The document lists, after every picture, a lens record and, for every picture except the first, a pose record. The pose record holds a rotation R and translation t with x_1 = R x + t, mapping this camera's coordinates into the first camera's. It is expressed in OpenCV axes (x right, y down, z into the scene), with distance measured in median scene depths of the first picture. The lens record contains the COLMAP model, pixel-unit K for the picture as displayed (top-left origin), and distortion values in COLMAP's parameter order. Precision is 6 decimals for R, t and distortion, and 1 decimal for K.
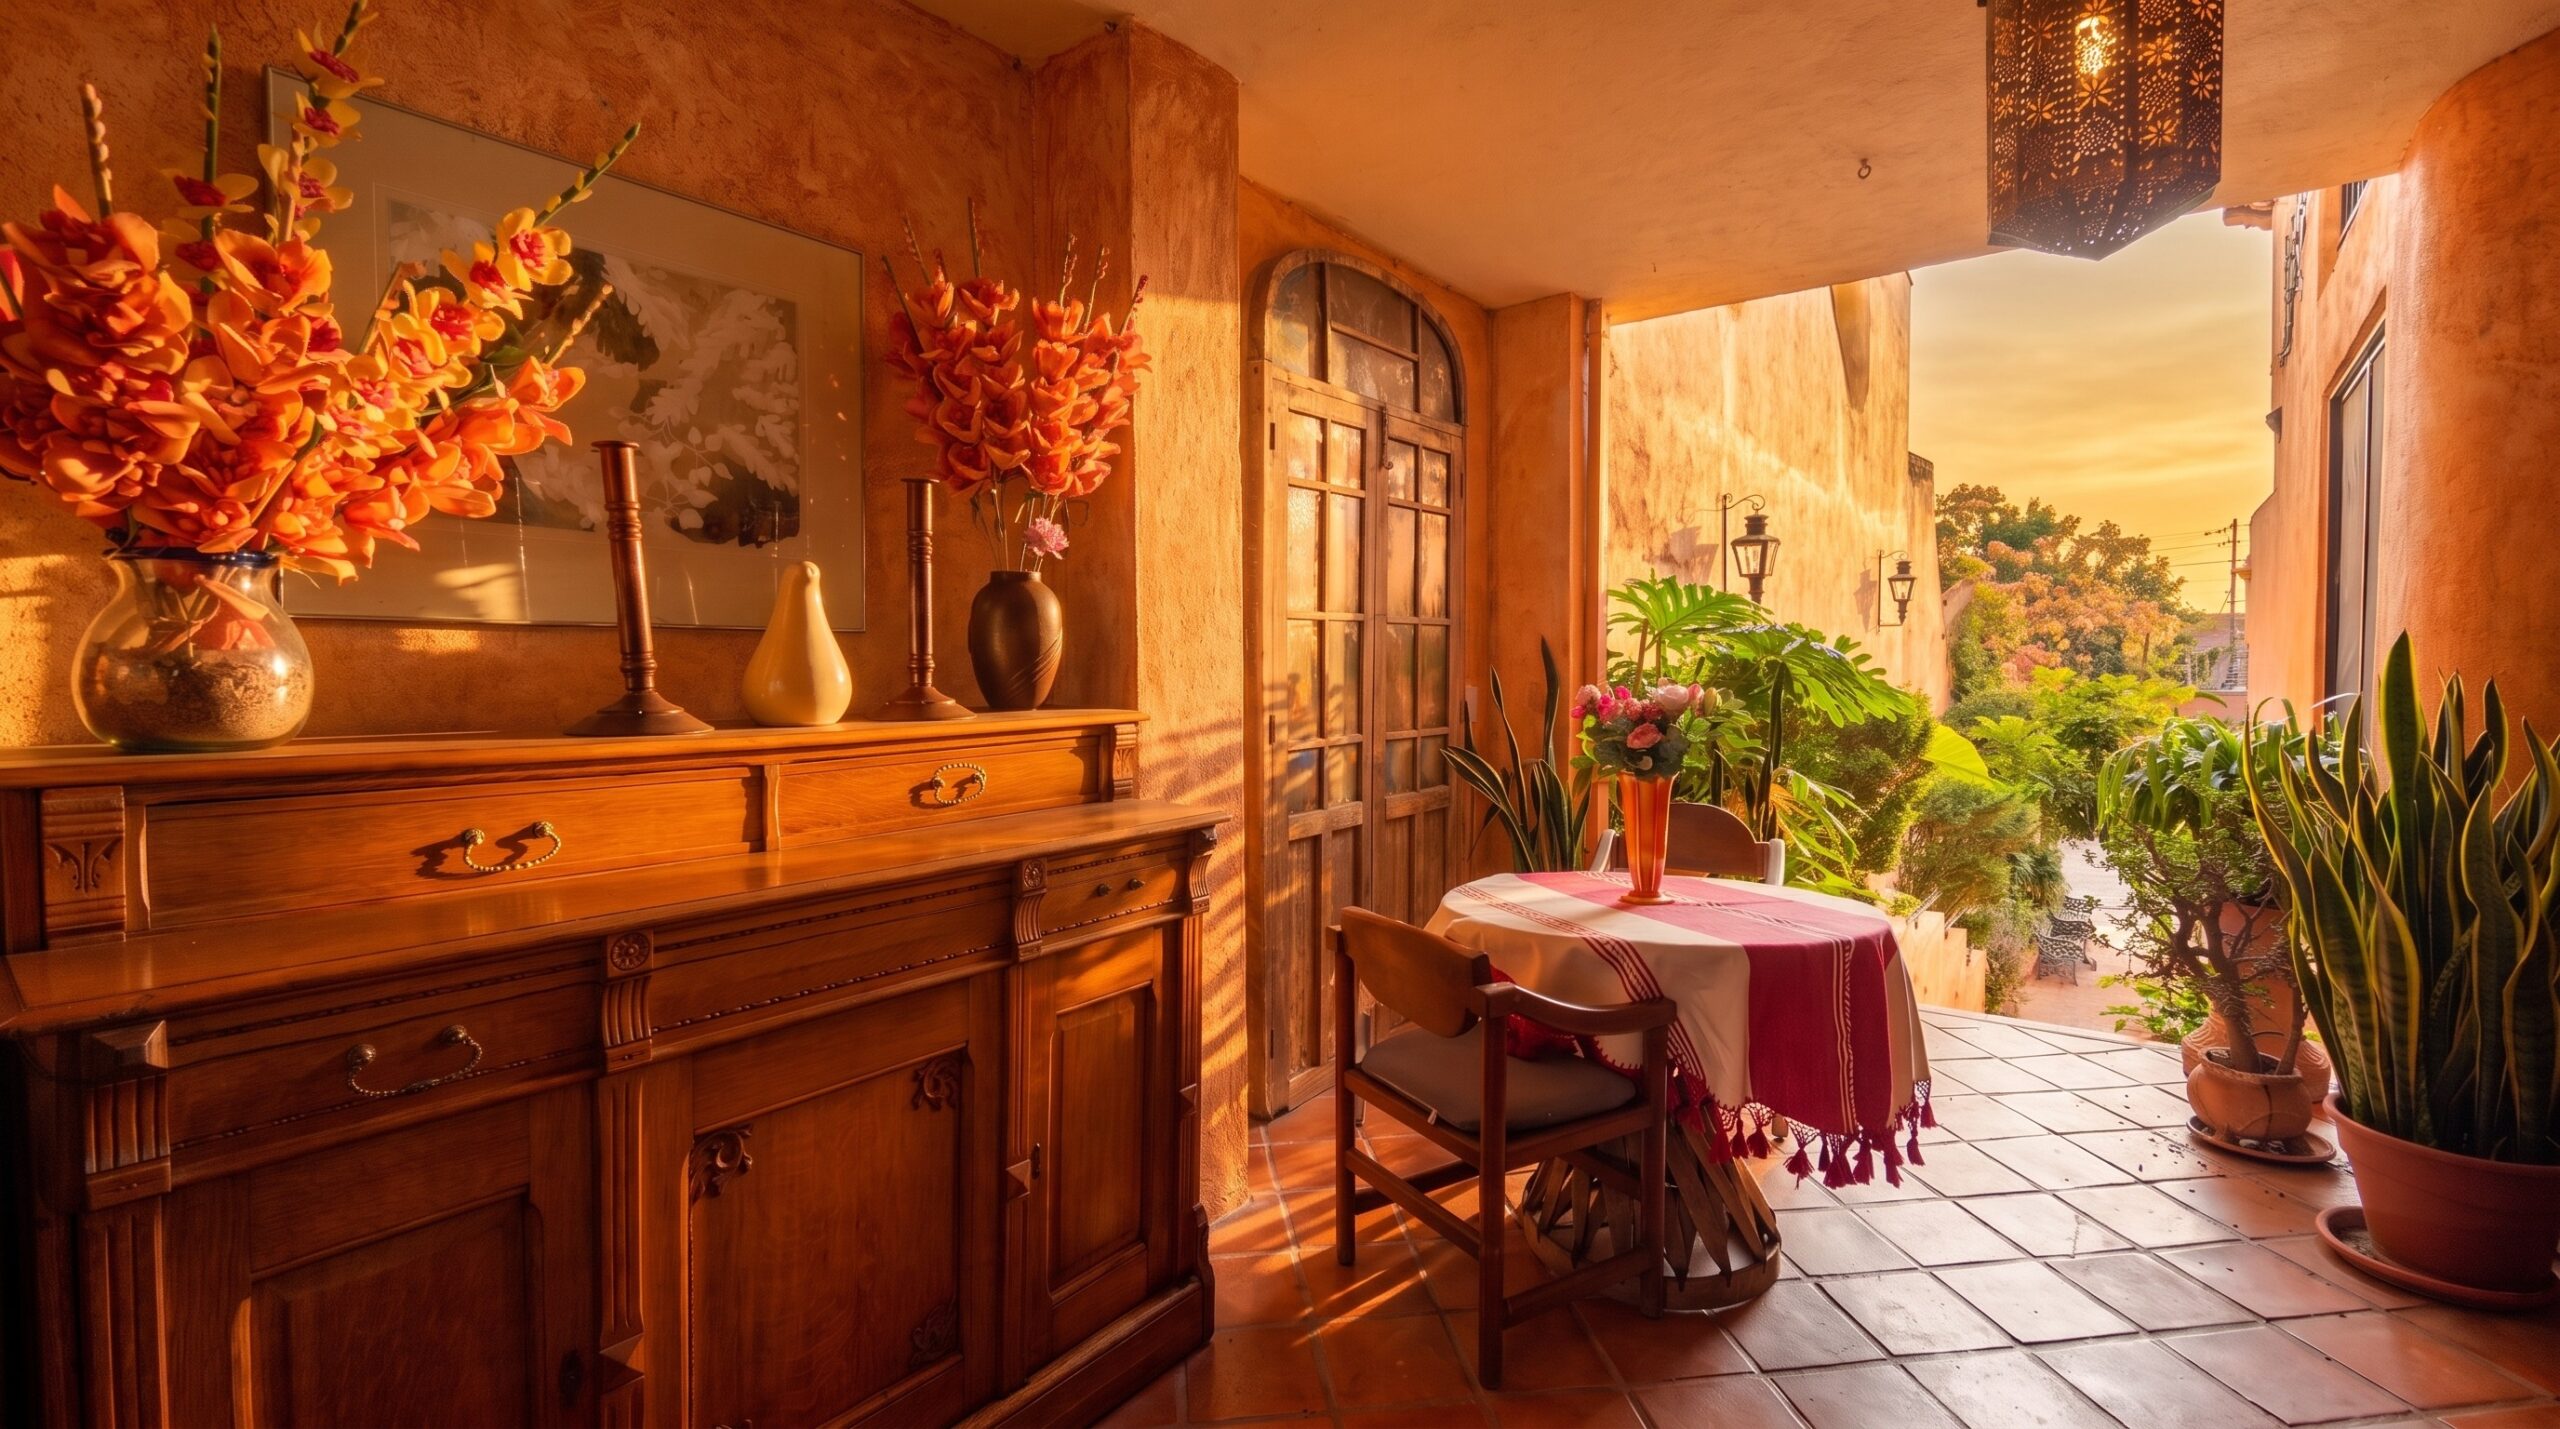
lens RADIAL K [[1088.7, 0, 1286.1], [0, 1088.7, 698.4], [0, 0, 1]] dist [-0.002200, -0.000607]
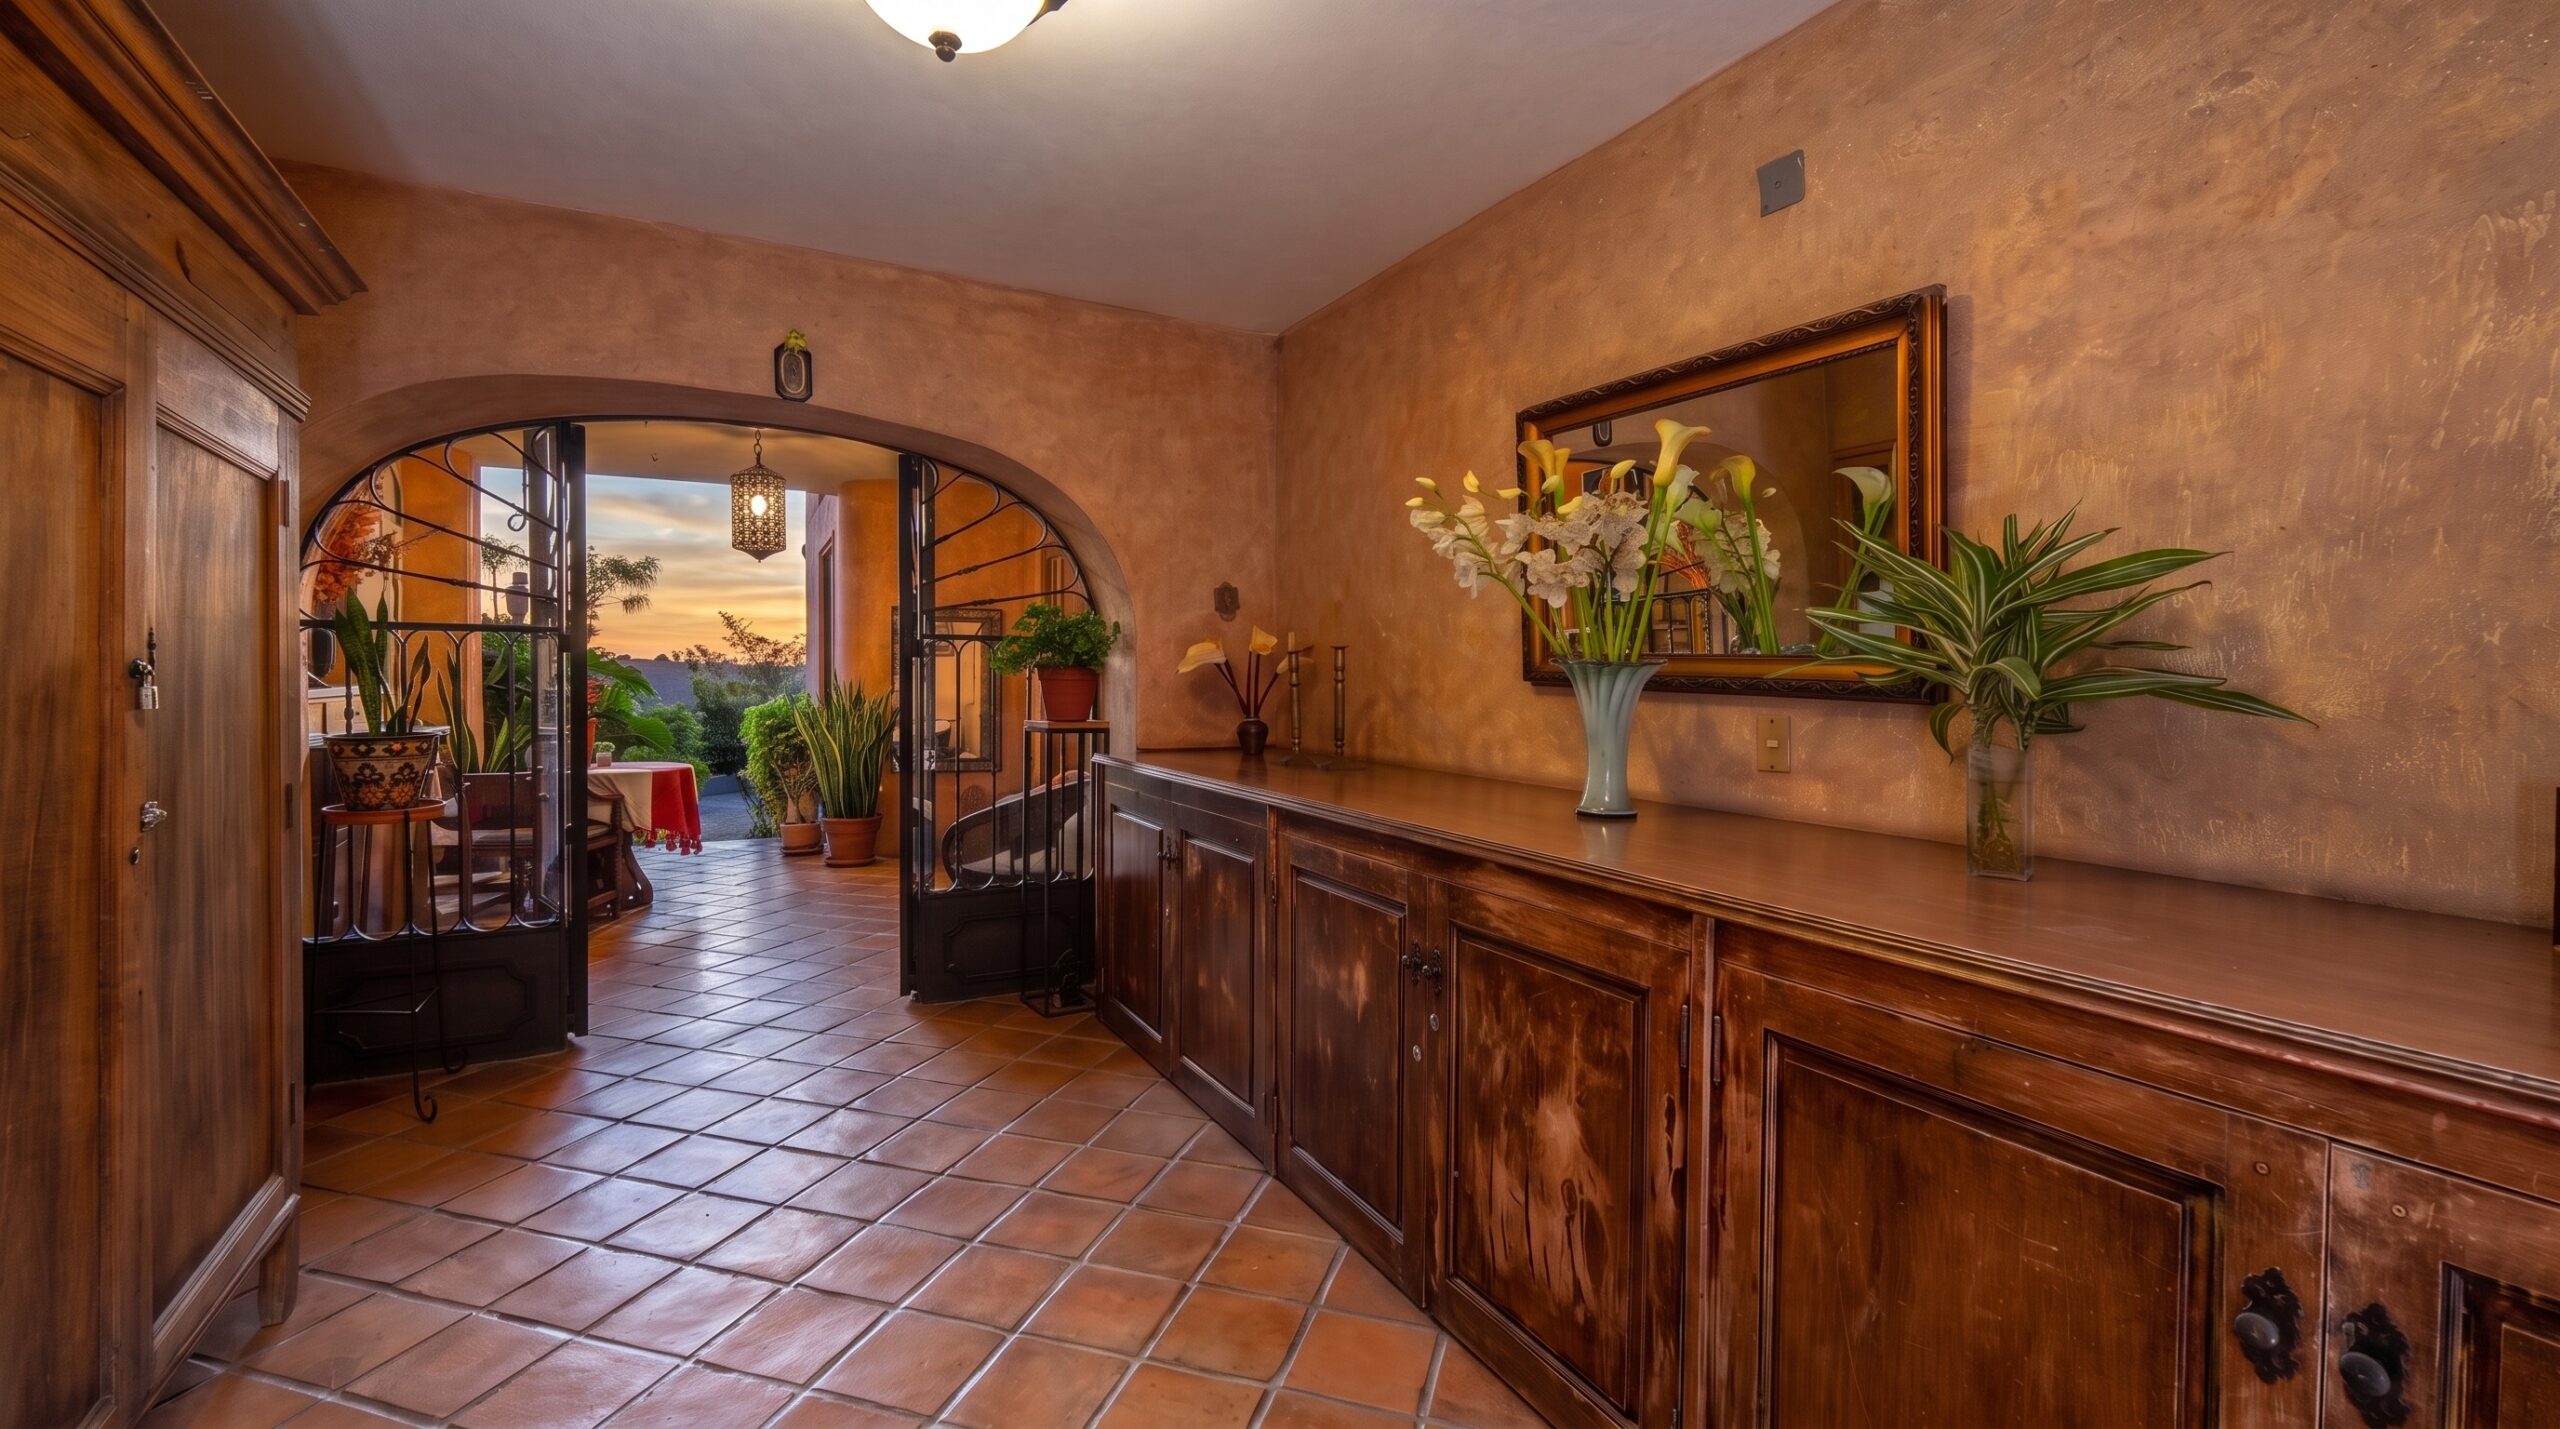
lens RADIAL K [[1077.8, 0, 1280.0], [0, 1077.8, 706.6], [0, 0, 1]] dist [0.000145, 0.000010]
pose [[0.407428, -0.012800, 0.913148, -1.128424], [0.029008, 0.999579, 0.001069, 0.082633], [-0.912777, 0.026052, 0.407627, -1.257168]]
